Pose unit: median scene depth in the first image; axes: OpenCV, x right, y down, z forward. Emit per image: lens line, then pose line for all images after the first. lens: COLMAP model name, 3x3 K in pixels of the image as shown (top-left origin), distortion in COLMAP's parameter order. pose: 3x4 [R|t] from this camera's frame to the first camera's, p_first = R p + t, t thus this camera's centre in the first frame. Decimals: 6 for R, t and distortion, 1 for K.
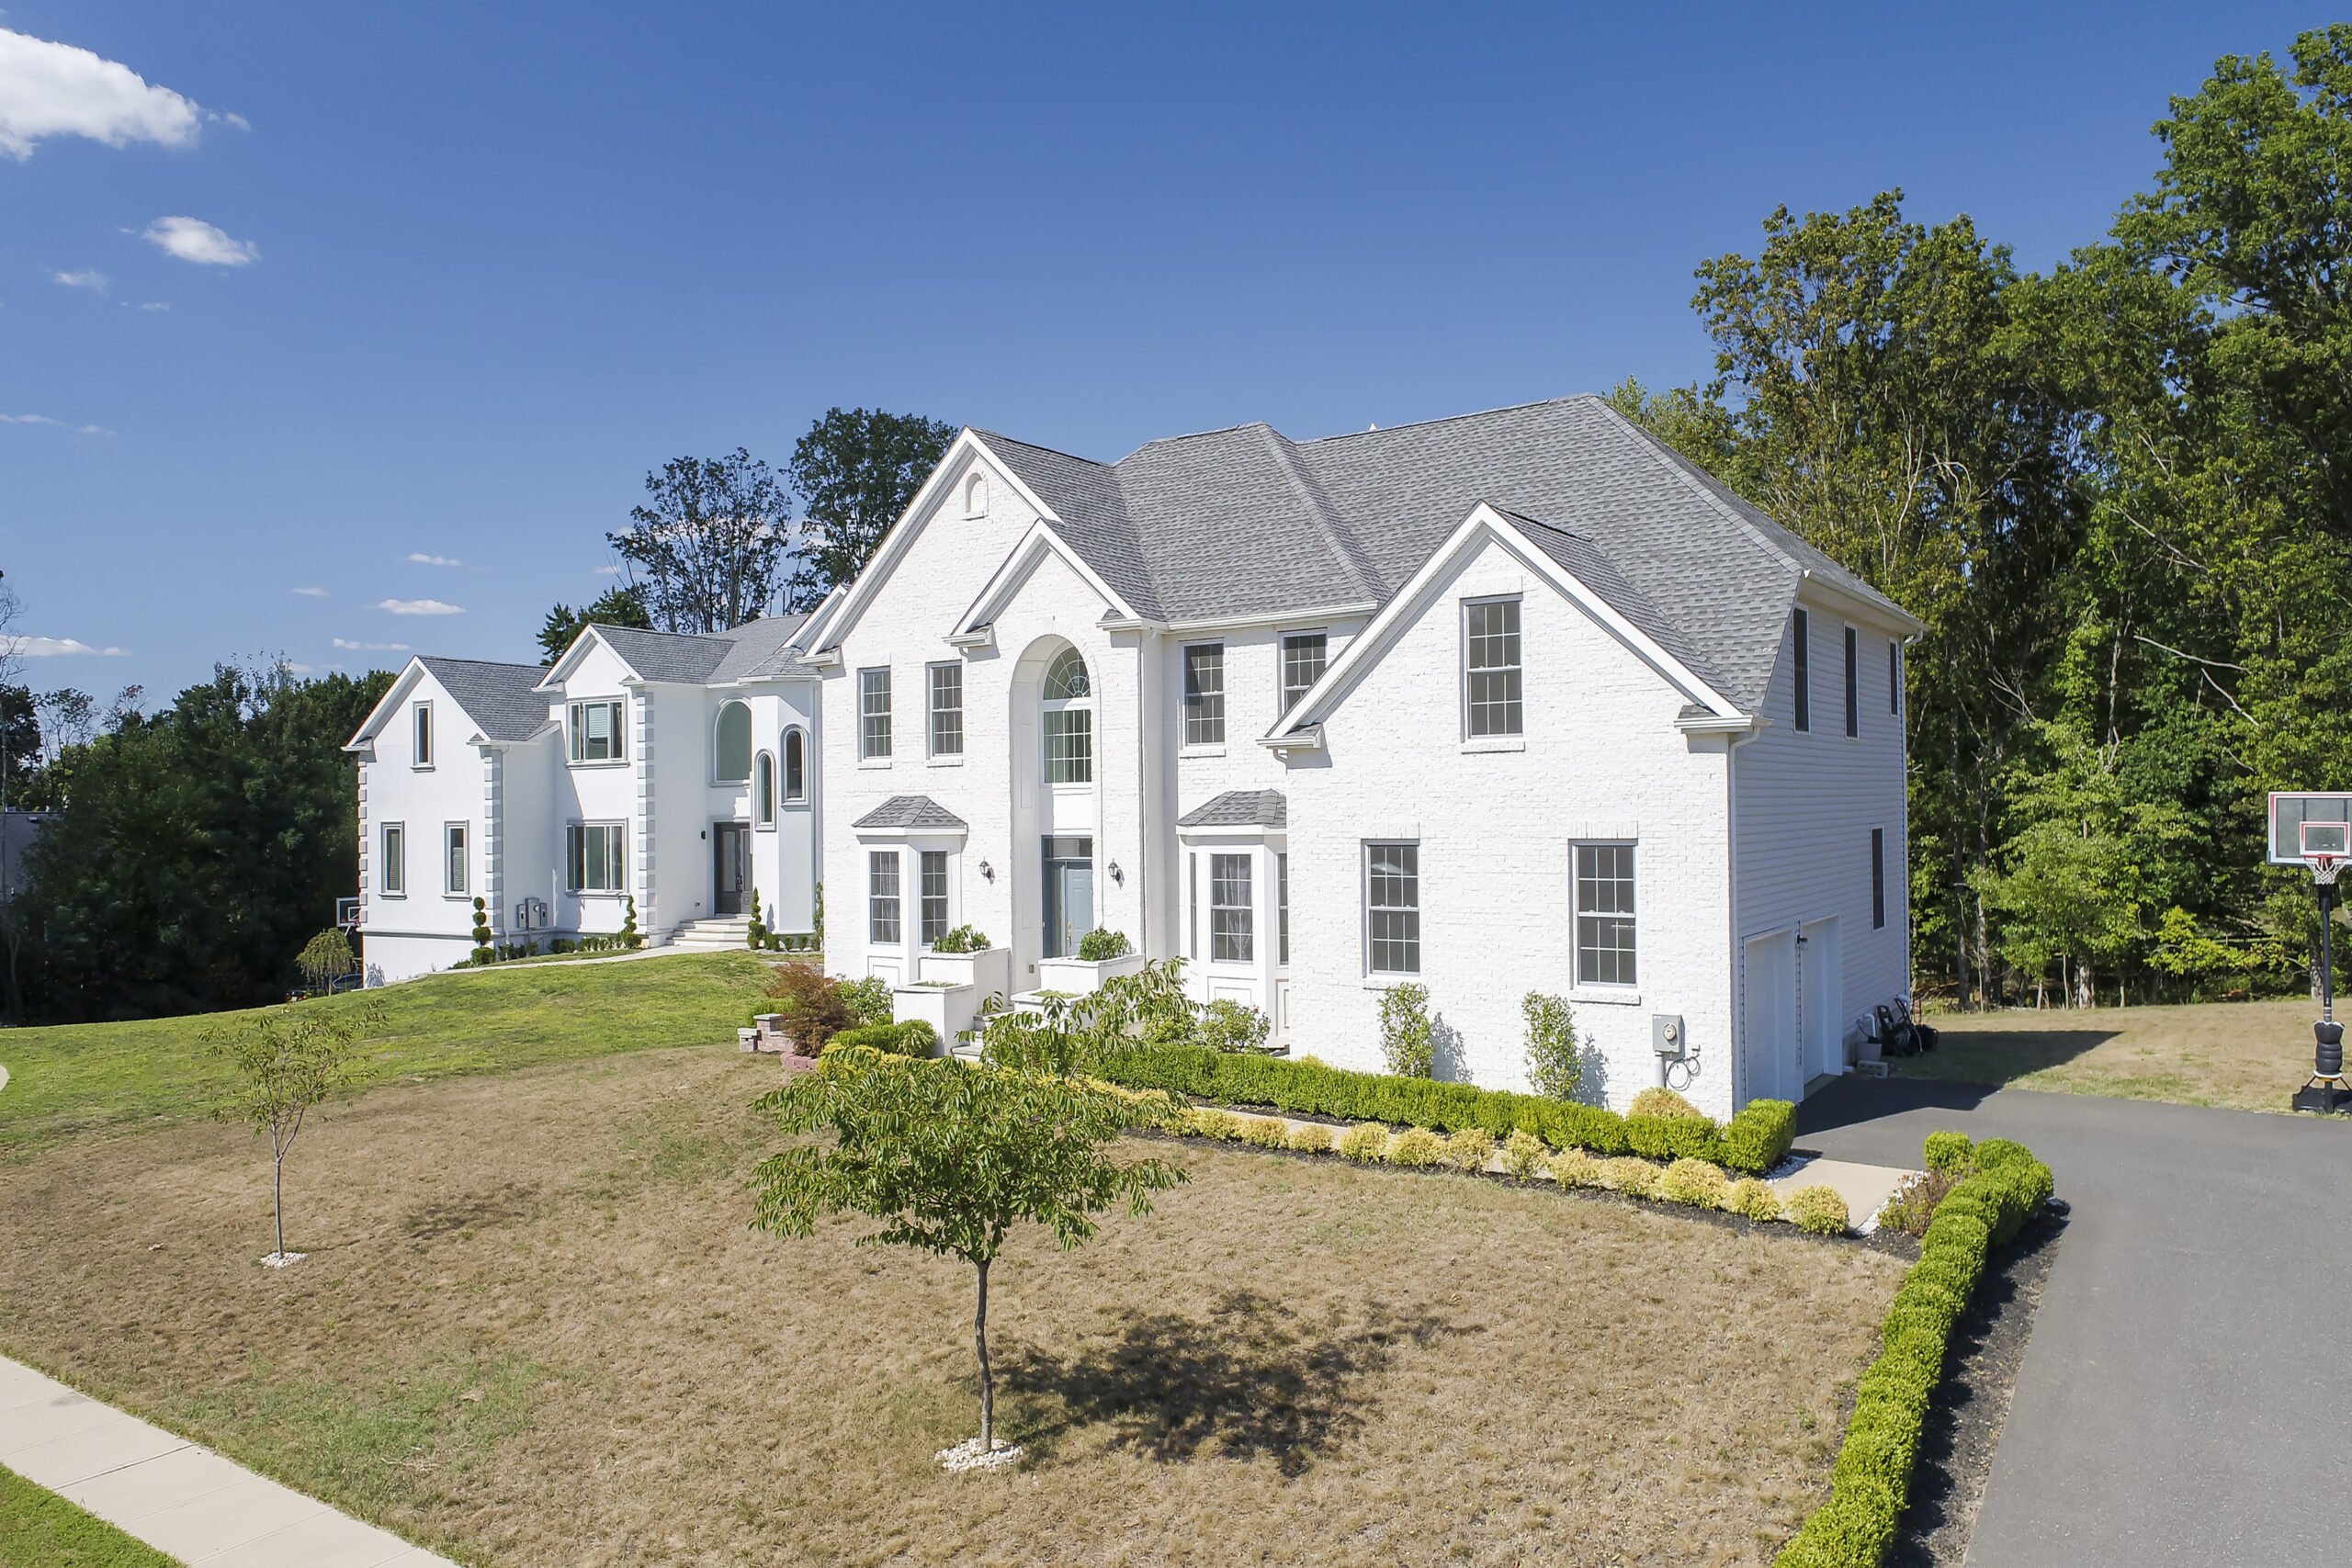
lens RADIAL K [[1606.3, 0, 1163.8], [0, 1606.3, 804.4], [0, 0, 1]] dist [-0.013457, 0.002883]
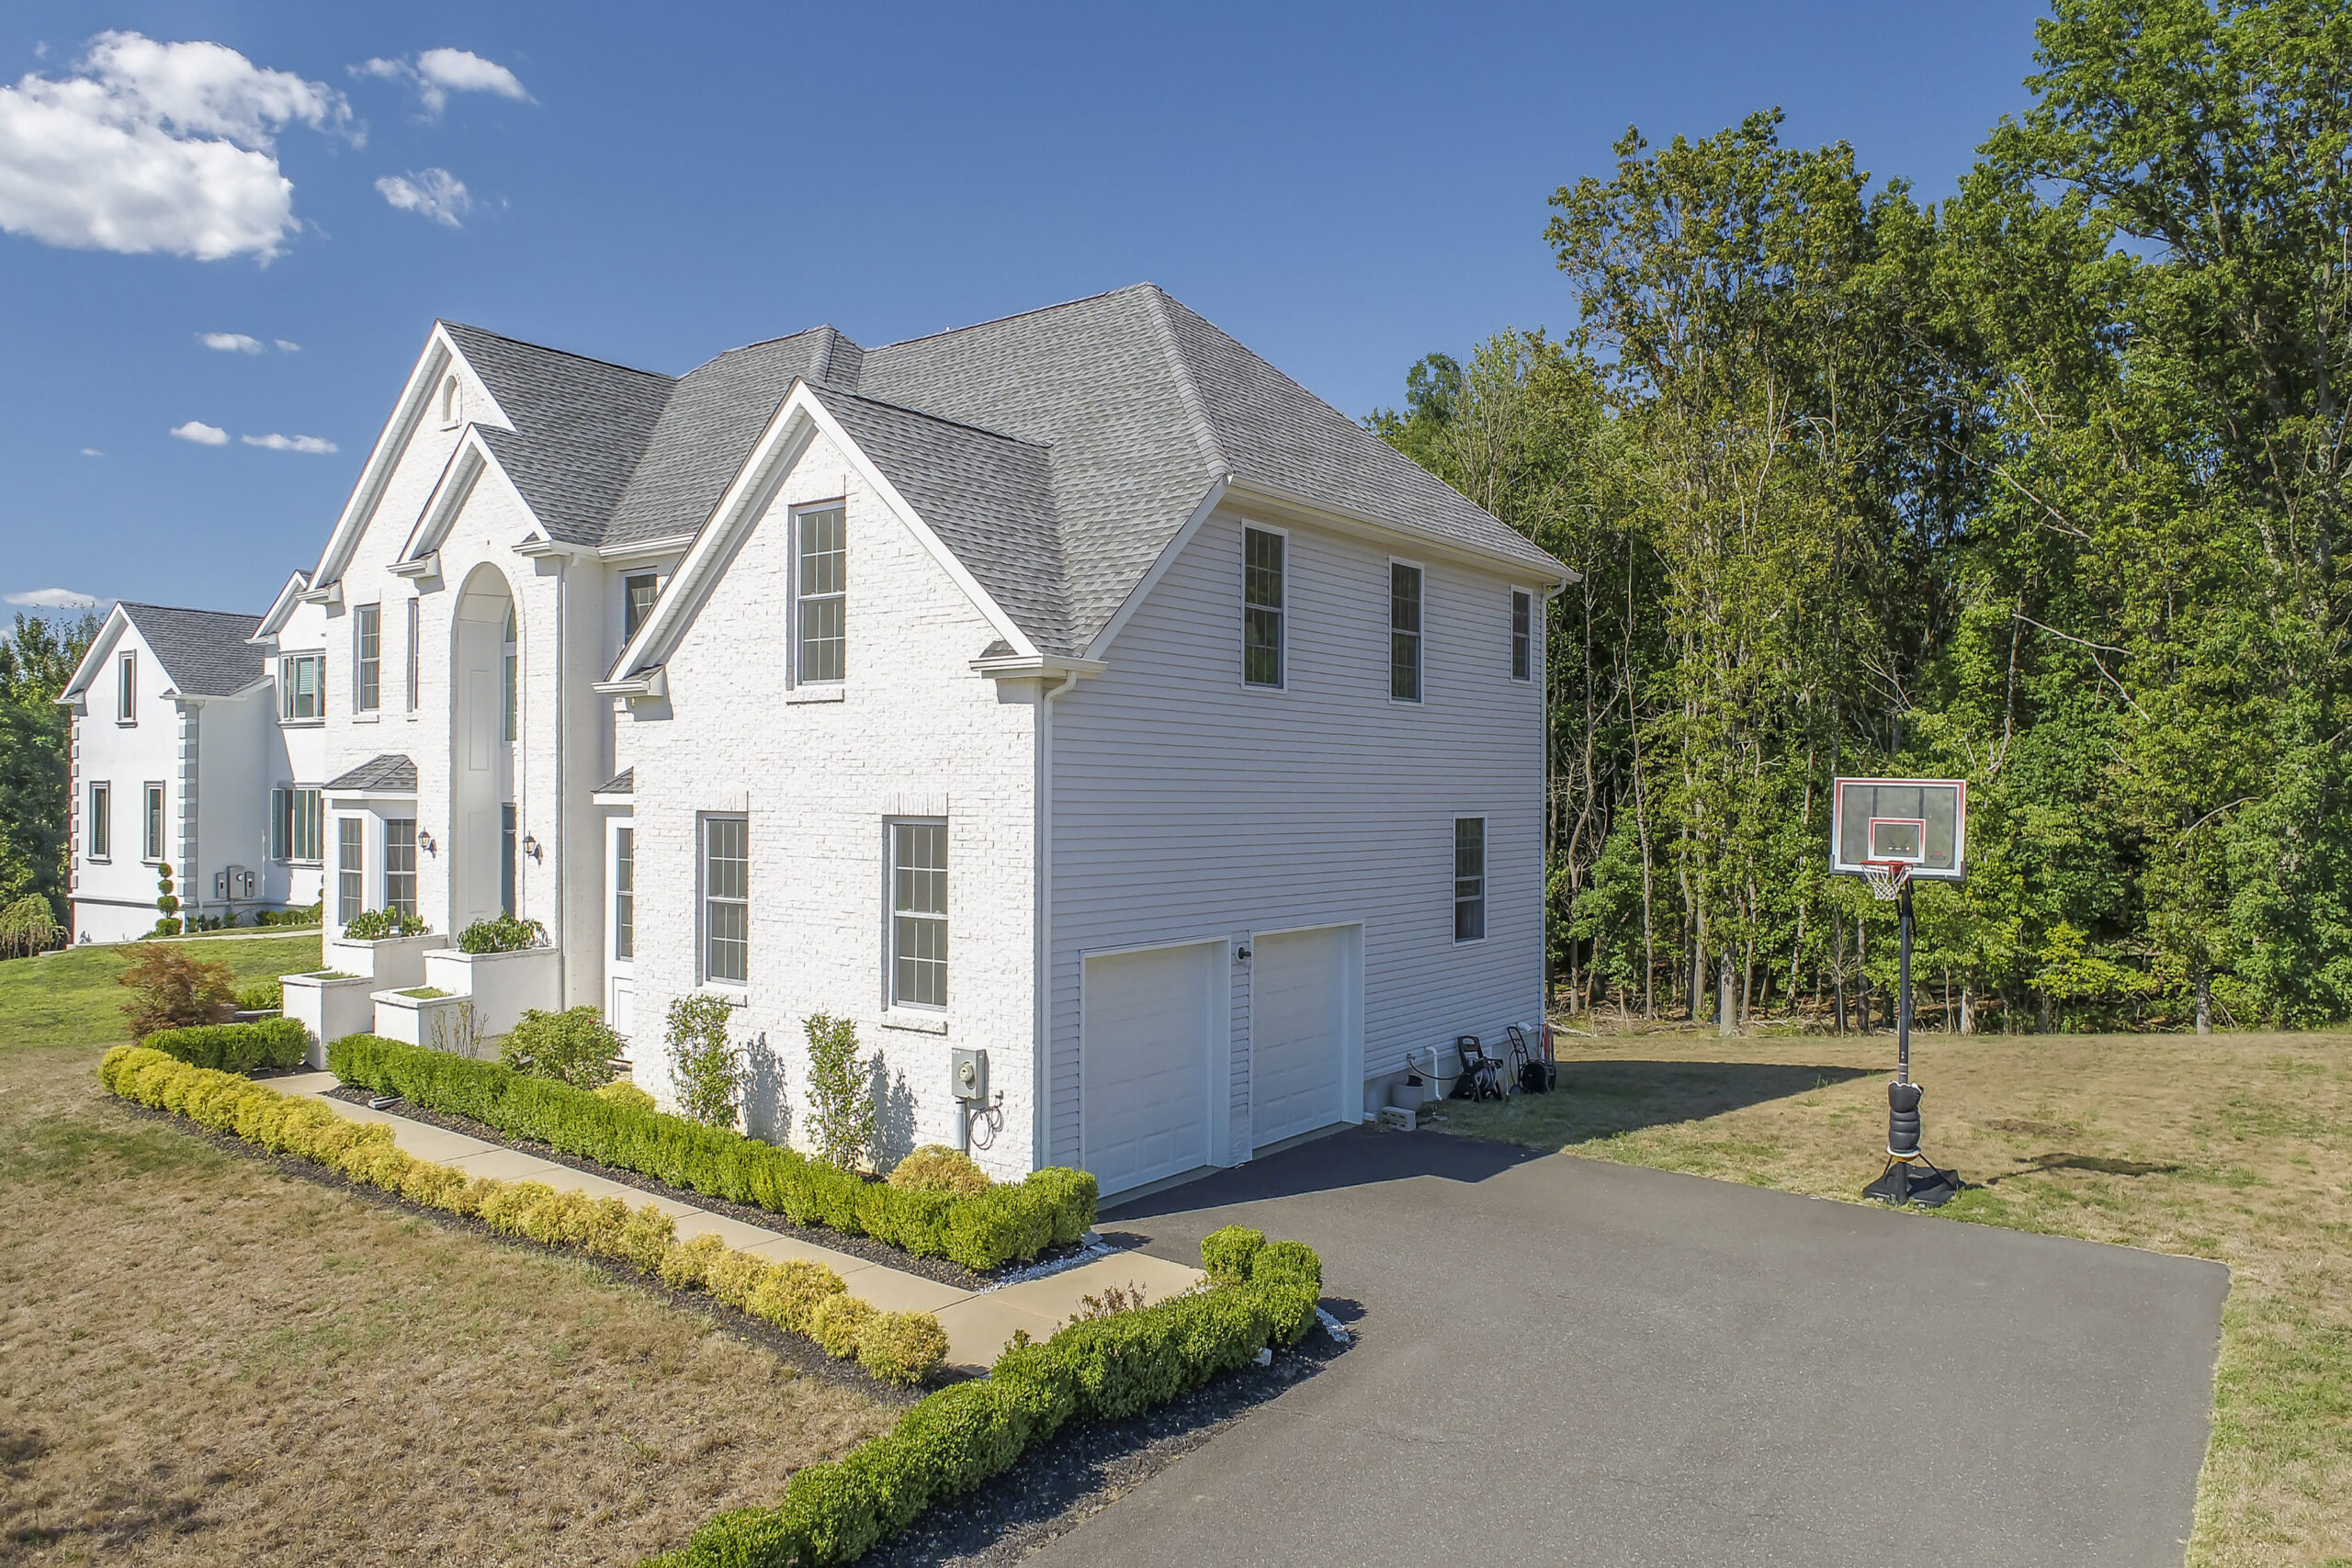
lens RADIAL K [[1606.3, 0, 1163.7], [0, 1606.3, 797.3], [0, 0, 1]] dist [-0.013457, 0.002883]
pose [[0.998950, 0.023079, -0.039581, 0.308805], [-0.022931, 0.999728, 0.004208, 0.004828], [0.039667, -0.003296, 0.999208, 0.173952]]
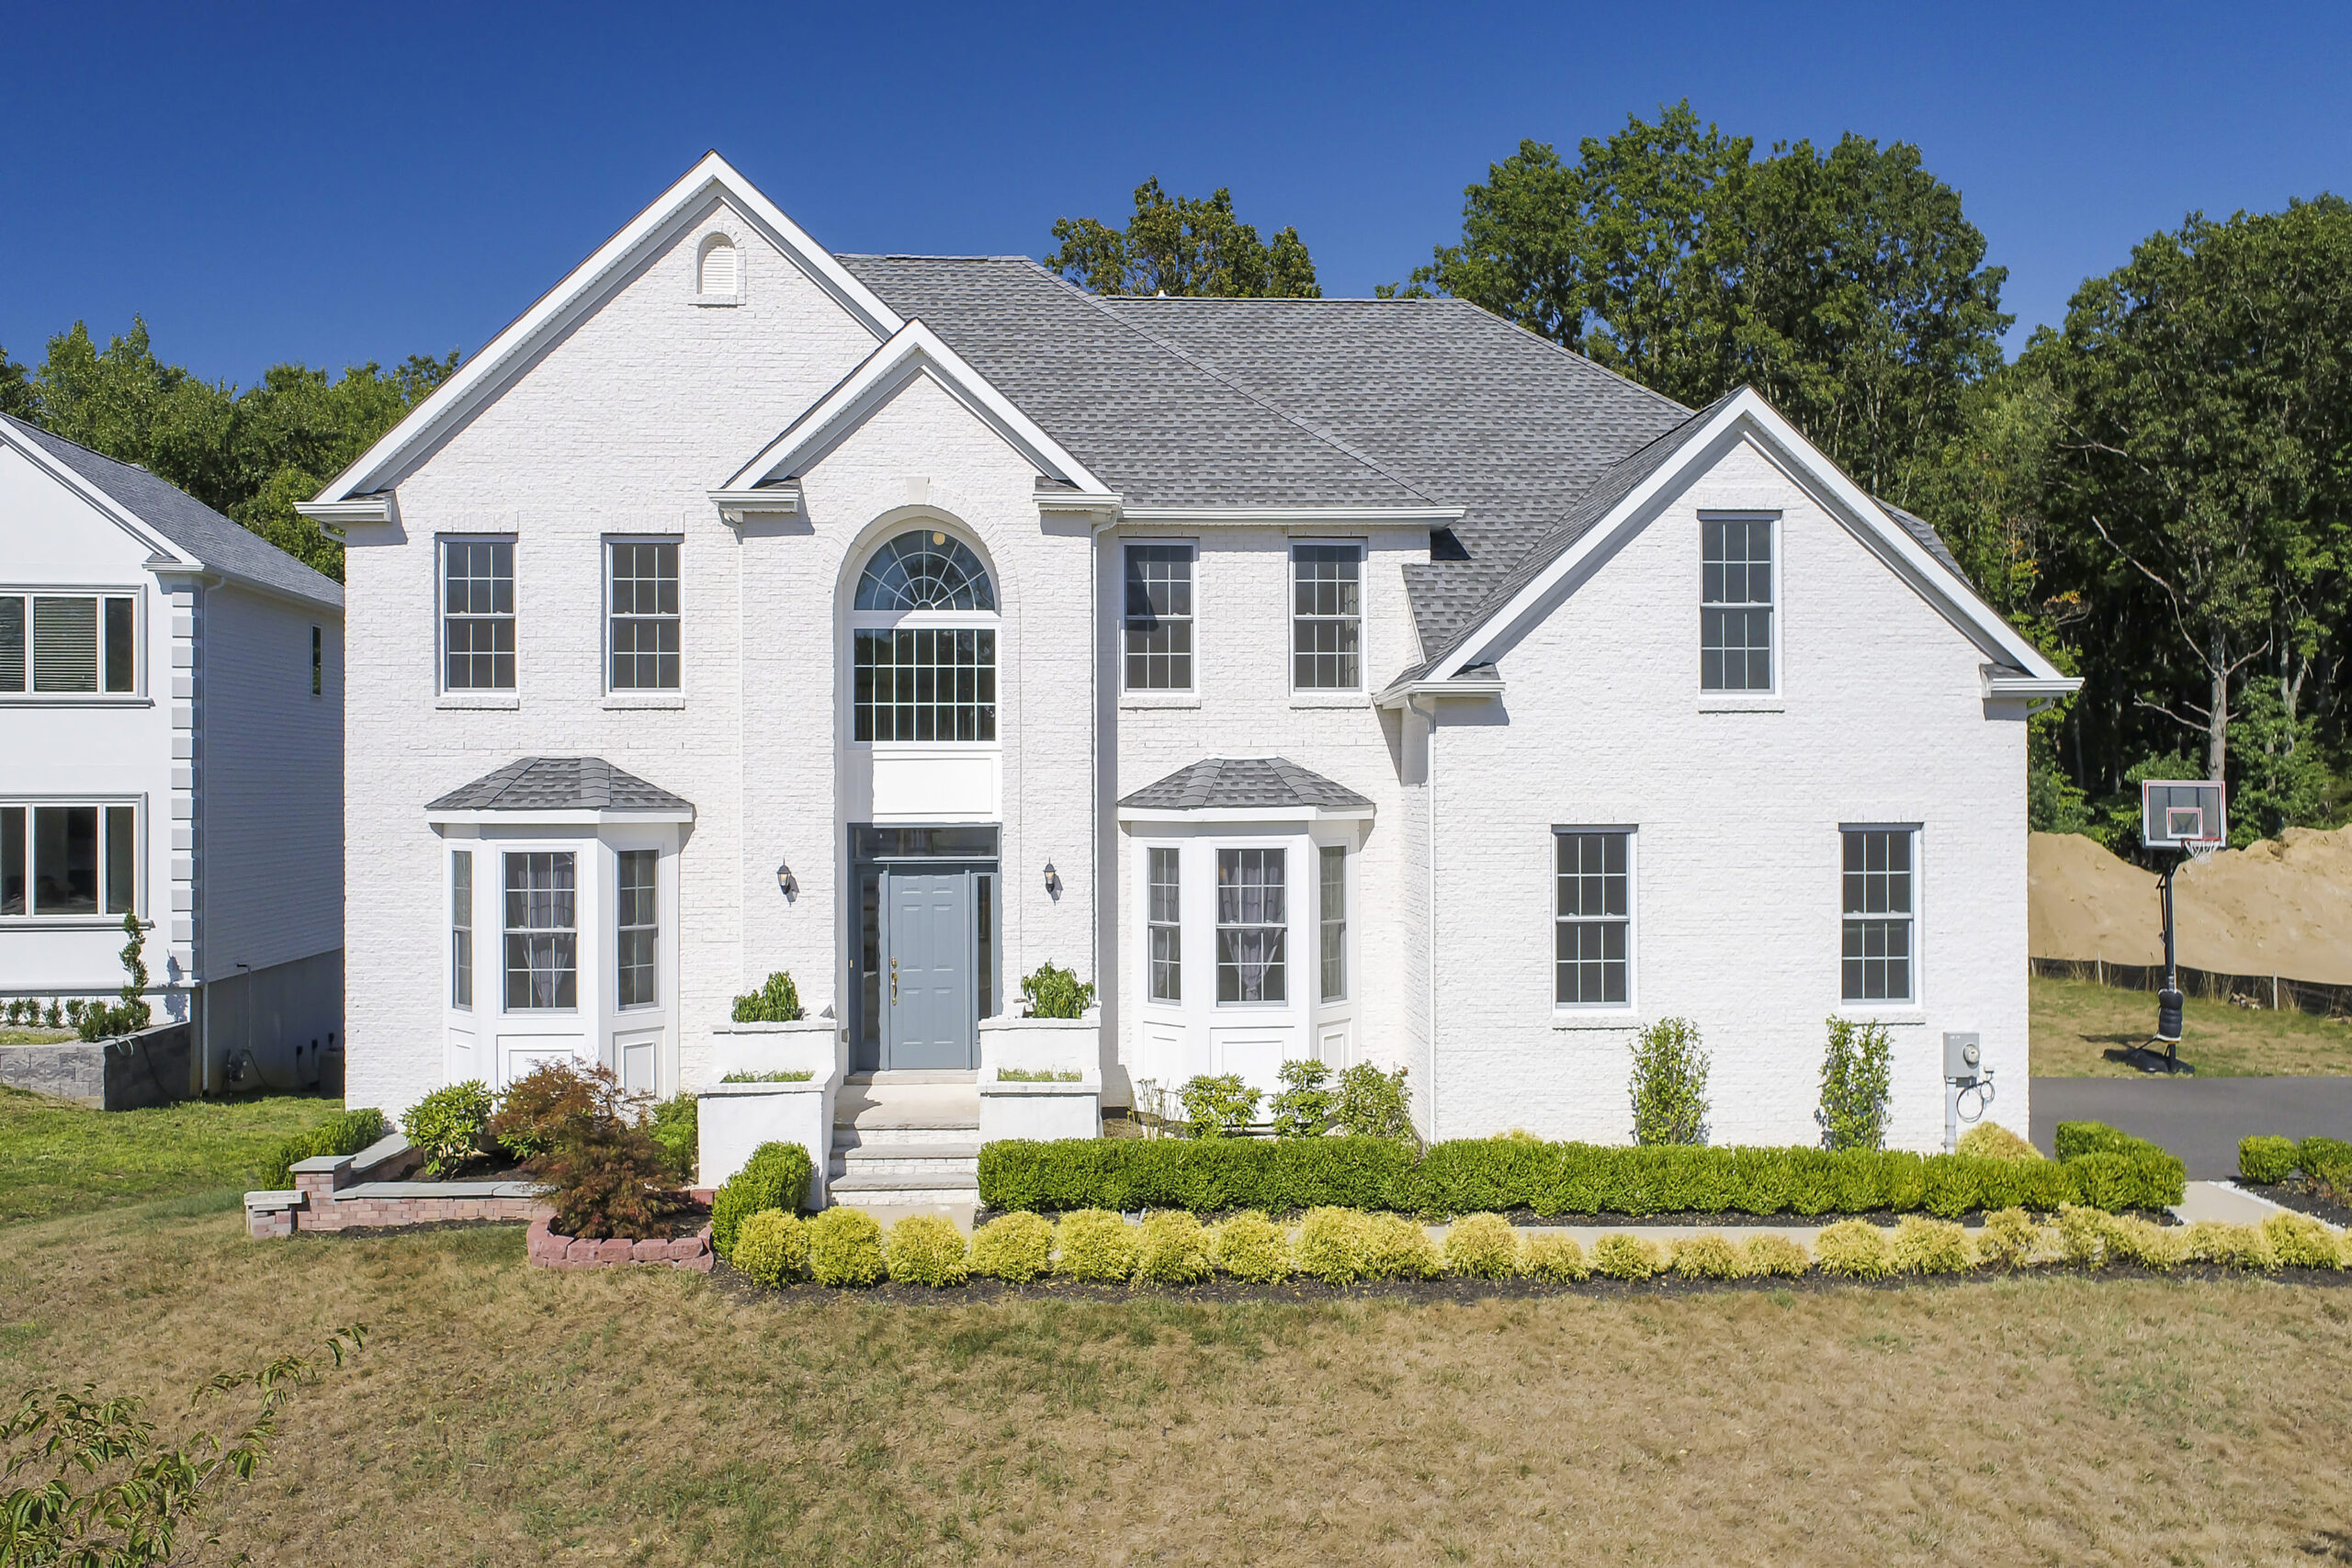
lens RADIAL K [[1606.3, 0, 1184.3], [0, 1606.3, 799.3], [0, 0, 1]] dist [-0.013457, 0.002883]
pose [[0.782258, 0.009980, 0.622875, -0.371214], [-0.008369, 0.999950, -0.005511, 0.012383], [-0.622898, -0.000902, 0.782302, 0.427108]]
